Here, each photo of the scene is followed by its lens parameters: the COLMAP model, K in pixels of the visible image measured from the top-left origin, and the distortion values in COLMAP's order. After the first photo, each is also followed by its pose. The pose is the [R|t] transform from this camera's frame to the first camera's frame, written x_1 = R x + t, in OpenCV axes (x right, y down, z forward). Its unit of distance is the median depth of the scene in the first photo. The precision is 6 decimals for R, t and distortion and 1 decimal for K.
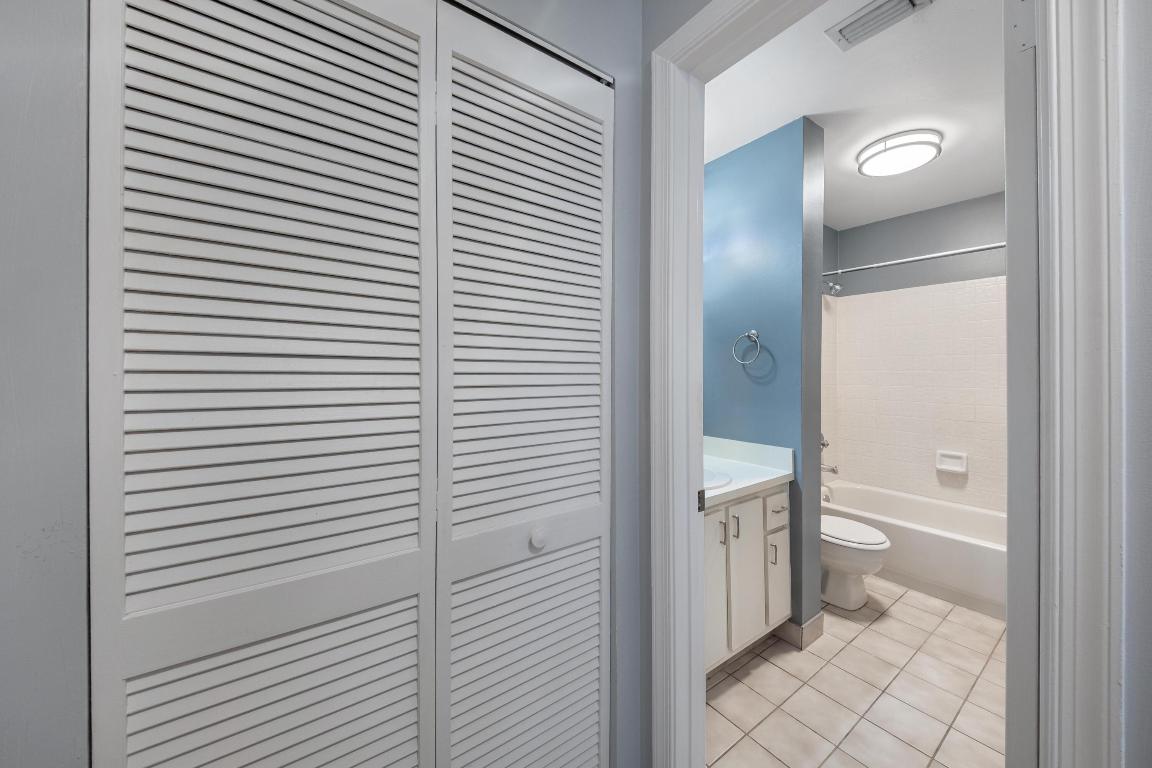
lens RADIAL K [[413.8, 0, 596.8], [0, 413.8, 368.4], [0, 0, 1]] dist [0.013842, -0.000038]
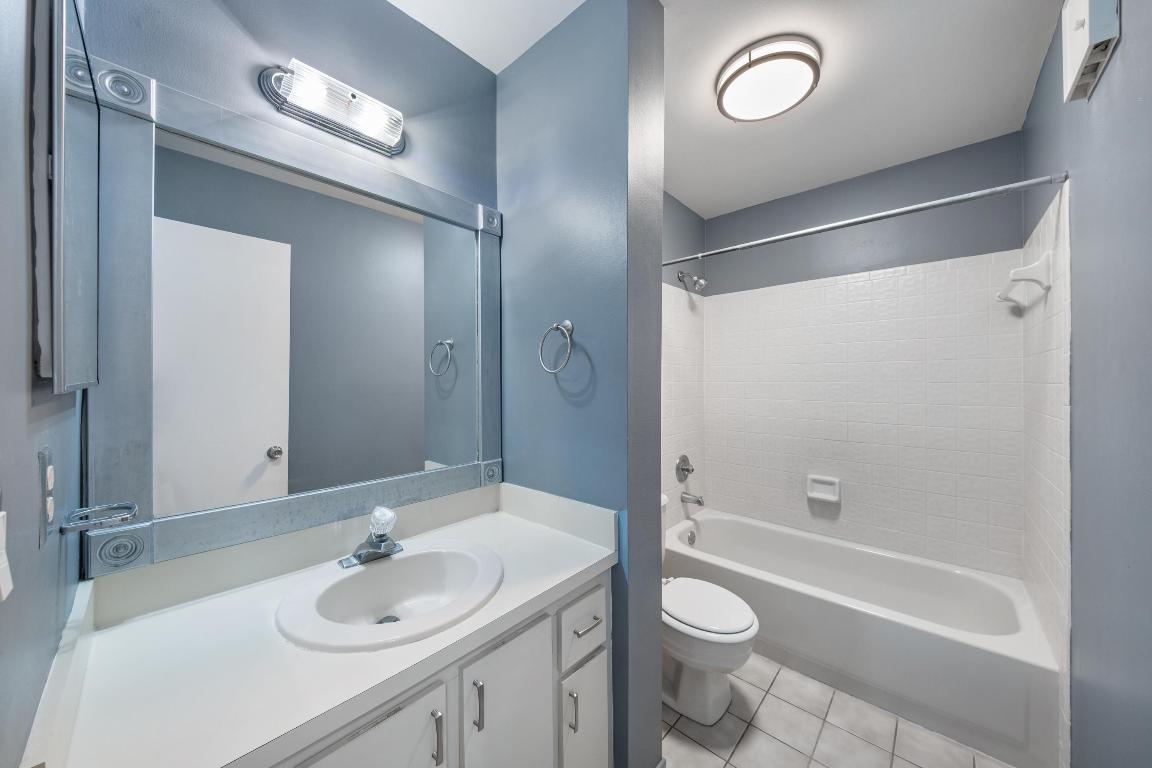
lens RADIAL K [[390.4, 0, 576.7], [0, 390.4, 379.3], [0, 0, 1]] dist [0.001390, -0.000206]
pose [[0.984253, -0.004065, 0.176717, 0.277151], [0.004125, 0.999991, 0.000028, -0.001150], [-0.176715, 0.000702, 0.984262, 0.395101]]
